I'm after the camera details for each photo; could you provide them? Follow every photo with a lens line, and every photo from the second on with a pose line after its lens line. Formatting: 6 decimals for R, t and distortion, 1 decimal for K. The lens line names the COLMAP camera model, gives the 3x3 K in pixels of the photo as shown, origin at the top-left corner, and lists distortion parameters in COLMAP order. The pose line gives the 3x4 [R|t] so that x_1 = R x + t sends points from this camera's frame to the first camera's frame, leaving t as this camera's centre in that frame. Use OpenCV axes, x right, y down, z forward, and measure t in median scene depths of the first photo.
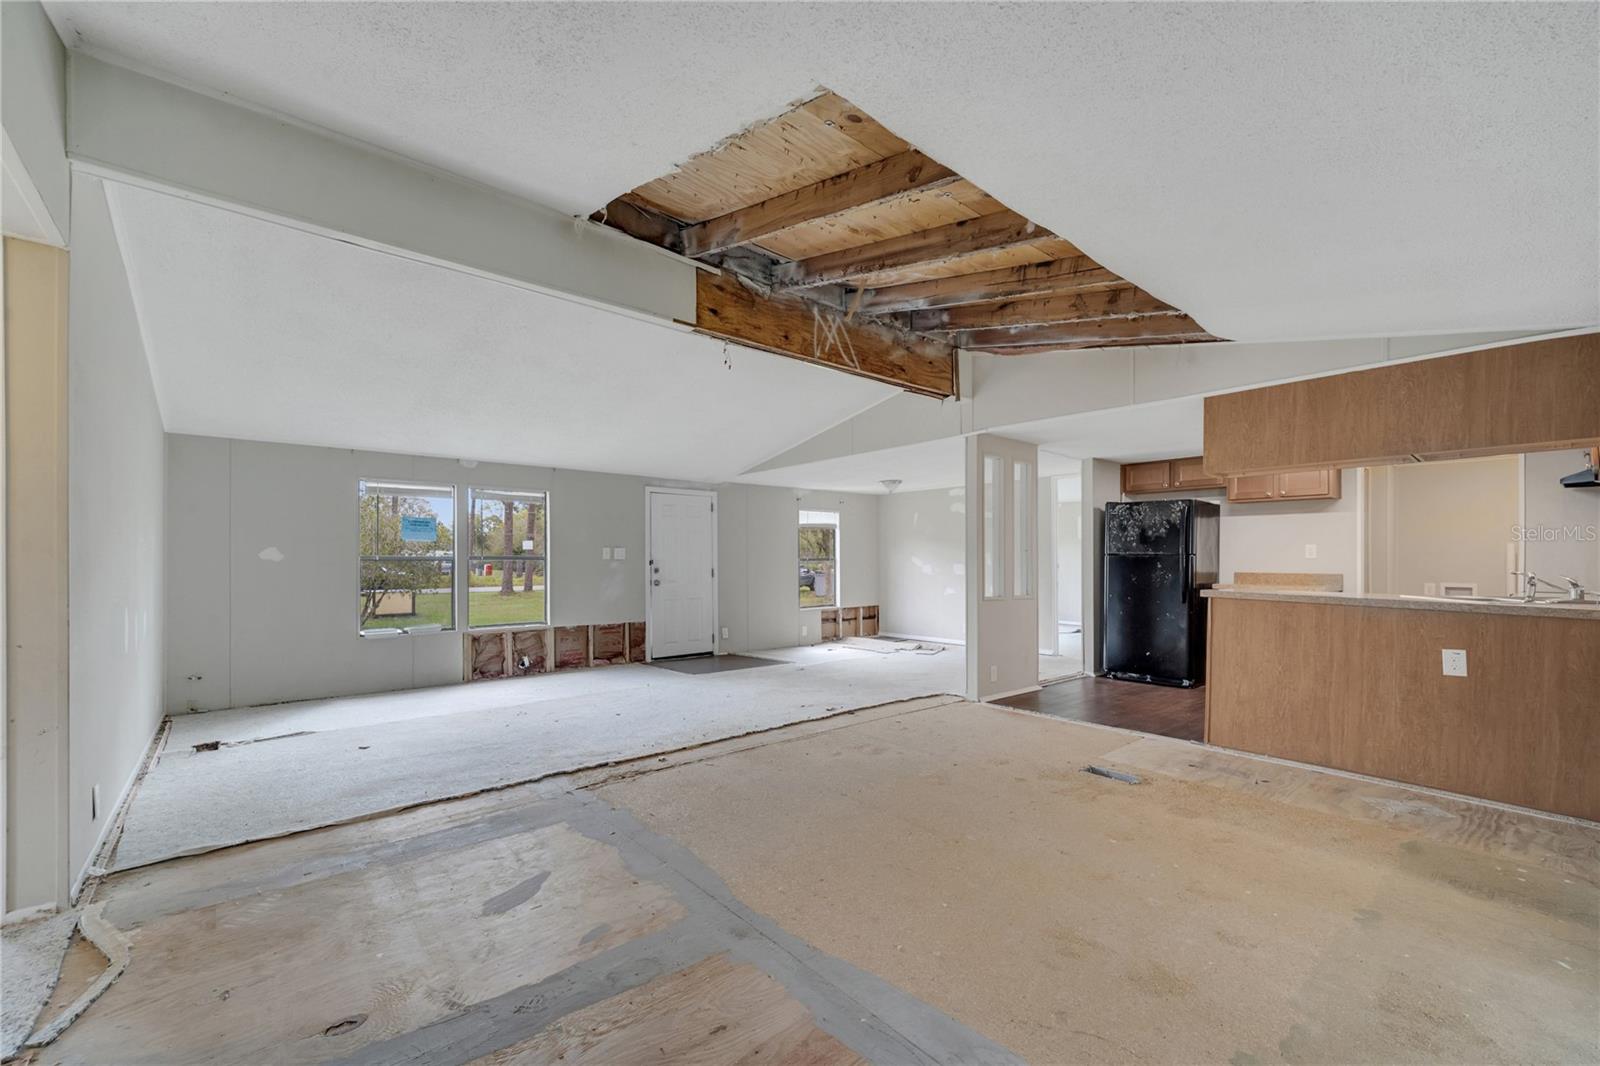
lens RADIAL K [[649.6, 0, 792.7], [0, 649.6, 558.3], [0, 0, 1]] dist [0.006082, -0.002060]
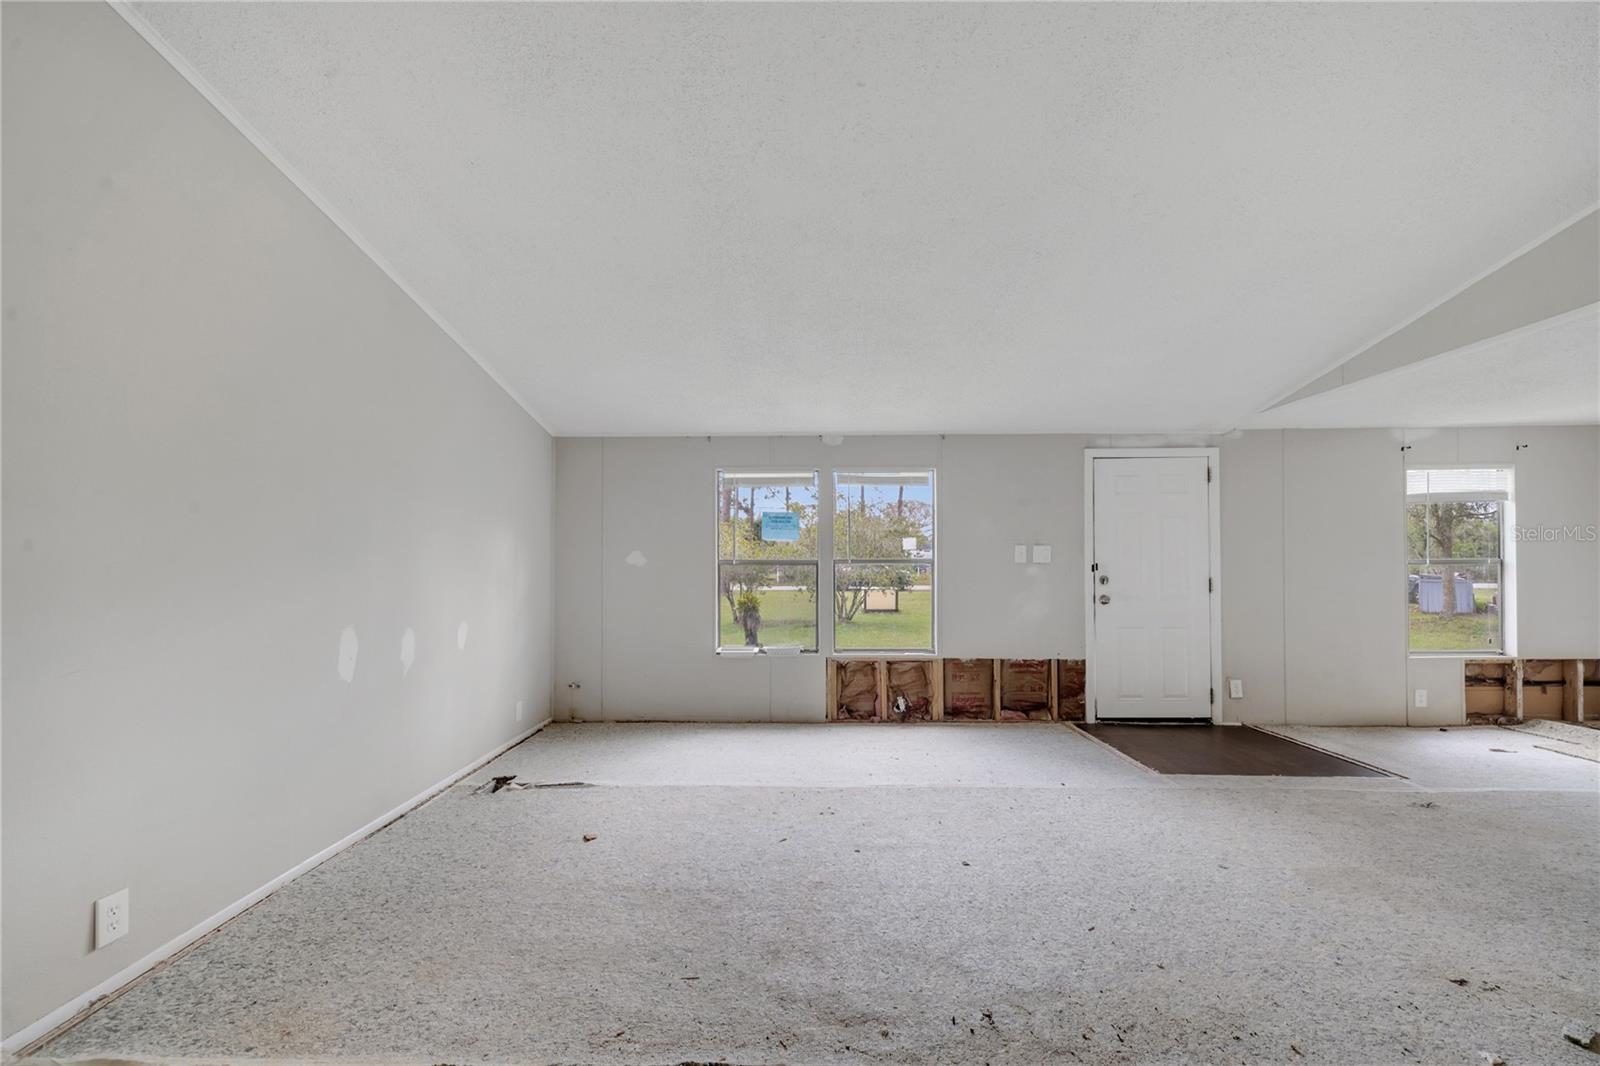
lens RADIAL K [[649.6, 0, 800.4], [0, 649.6, 557.9], [0, 0, 1]] dist [0.006082, -0.002060]
pose [[0.752290, -0.002507, -0.658827, -0.016041], [0.004264, 0.999990, 0.001063, -0.005786], [0.658818, -0.003609, 0.752294, 0.378031]]
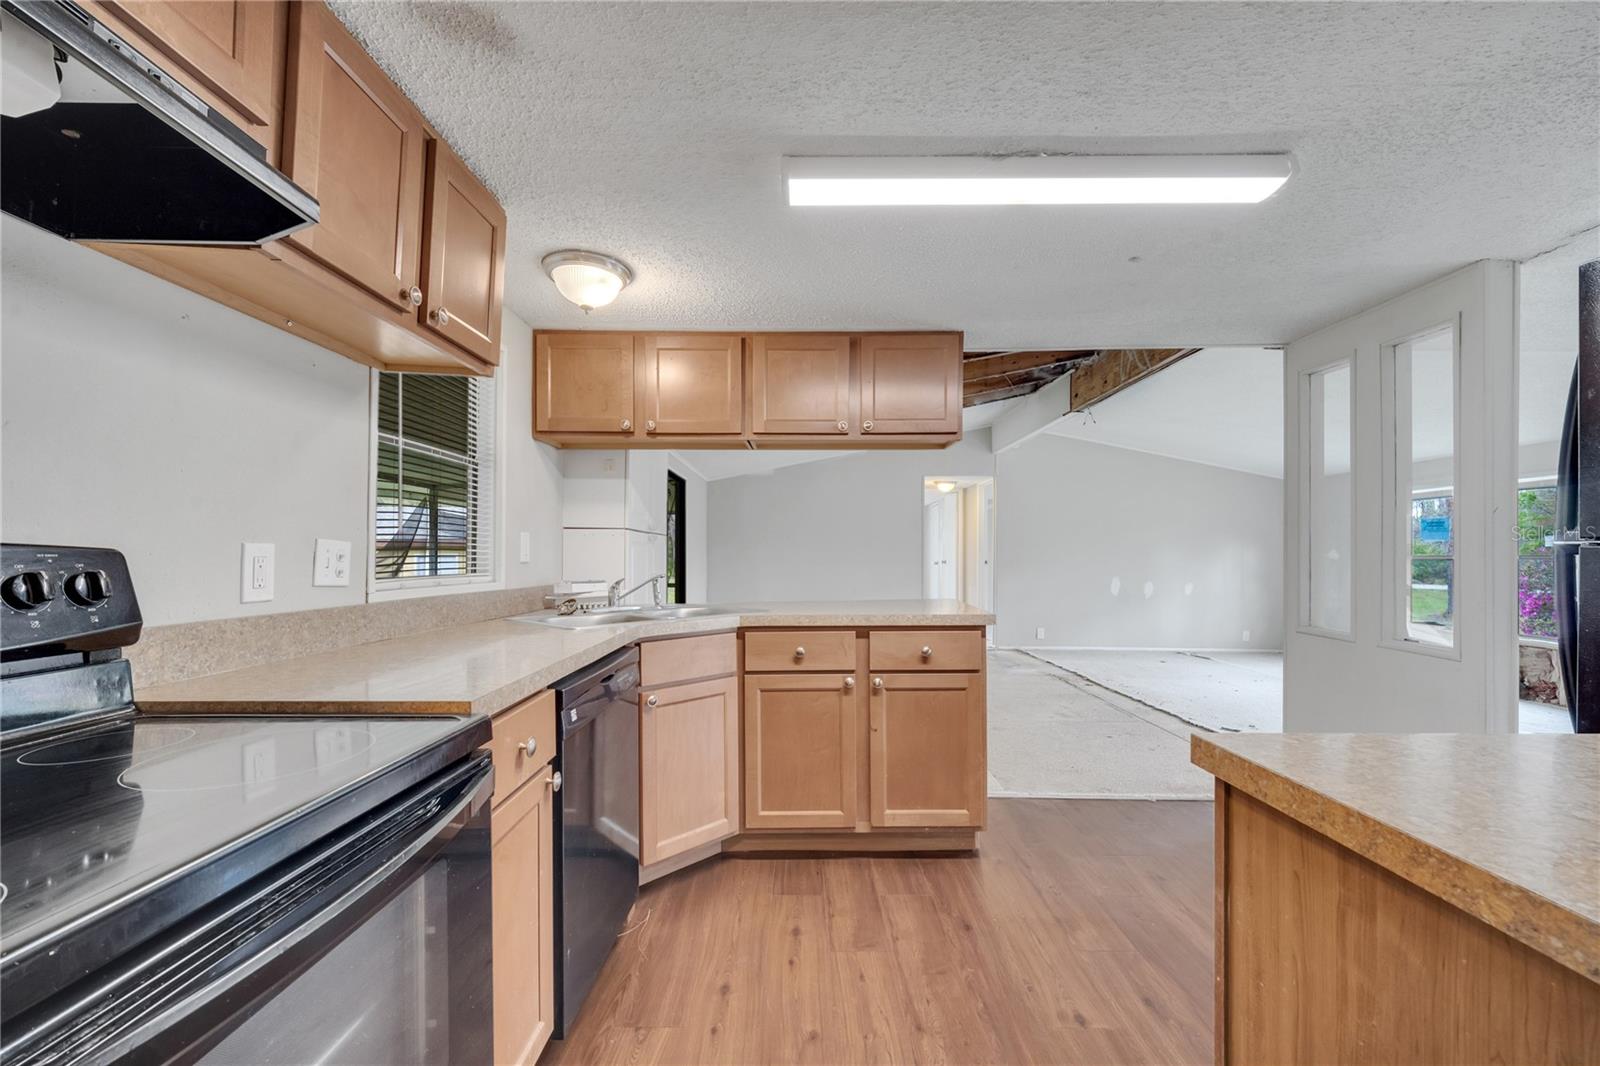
lens RADIAL K [[649.6, 0, 794.4], [0, 649.6, 552.7], [0, 0, 1]] dist [0.006082, -0.002060]
pose [[-0.653149, -0.004900, -0.757214, 0.831981], [-0.000055, 0.999979, -0.006423, -0.000676], [0.757230, -0.004153, -0.653136, 0.848836]]
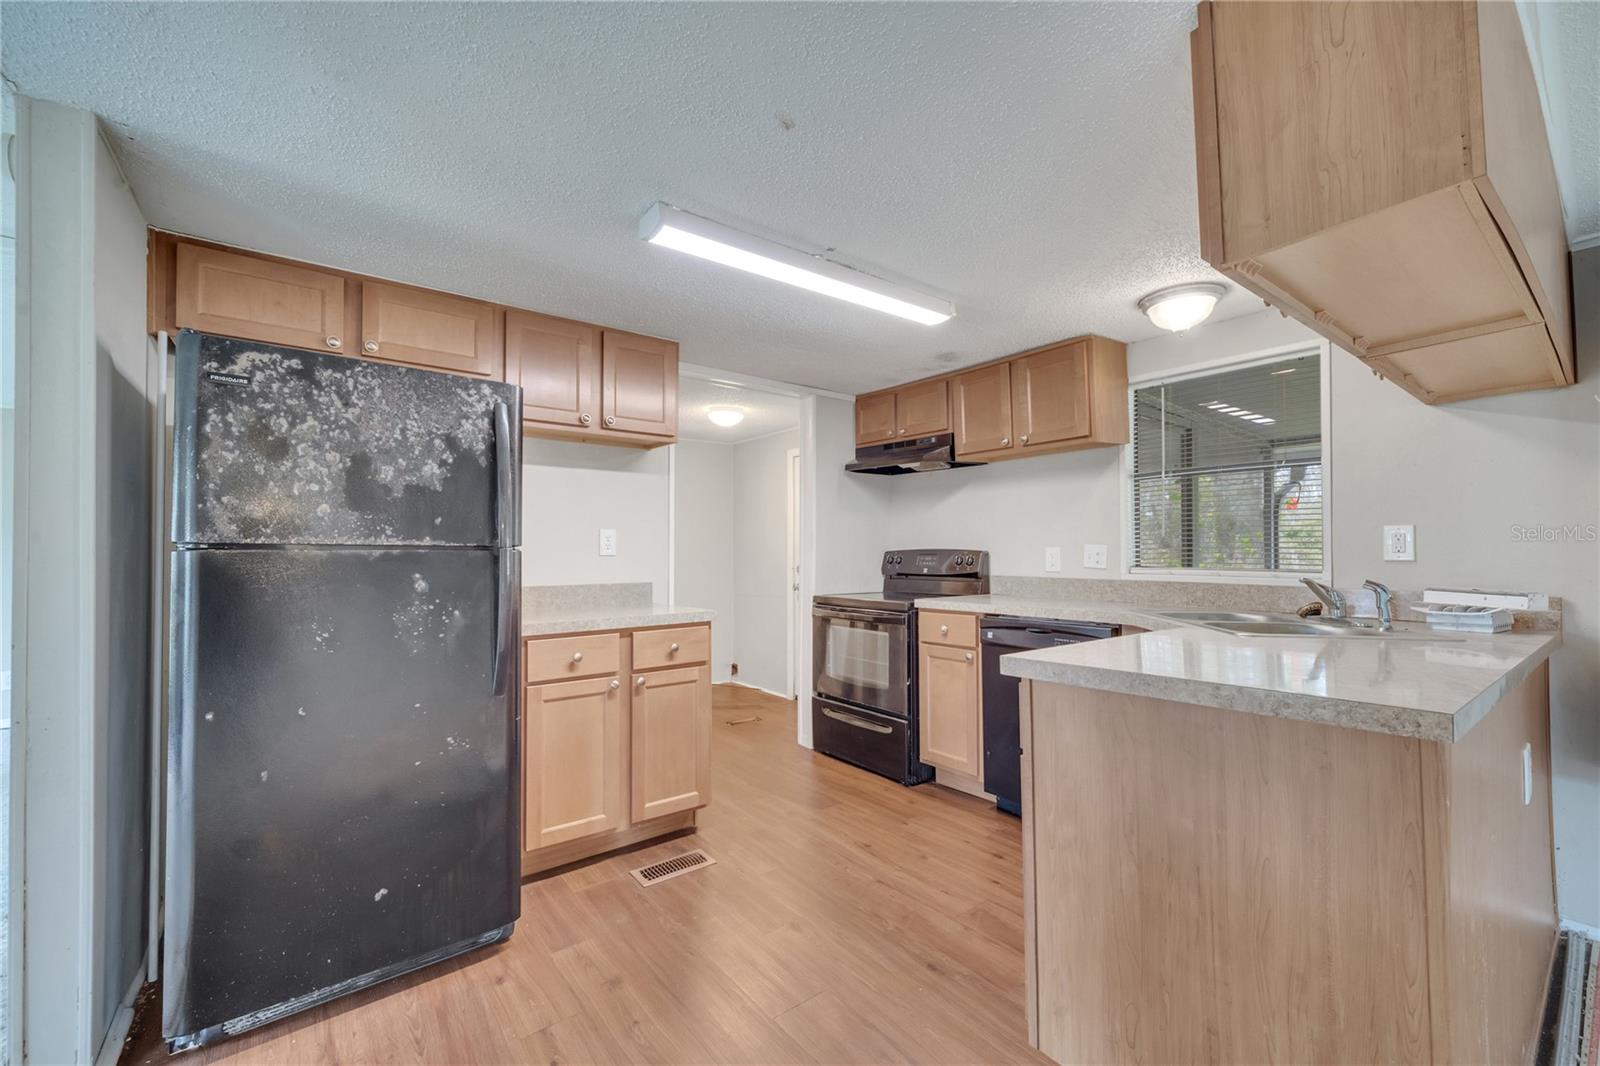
lens RADIAL K [[649.6, 0, 797.8], [0, 649.6, 543.2], [0, 0, 1]] dist [0.006082, -0.002060]
pose [[0.040273, 0.009244, 0.999146, 0.249718], [0.002732, 0.999952, -0.009362, -0.004219], [-0.999185, 0.003107, 0.040245, 0.752438]]
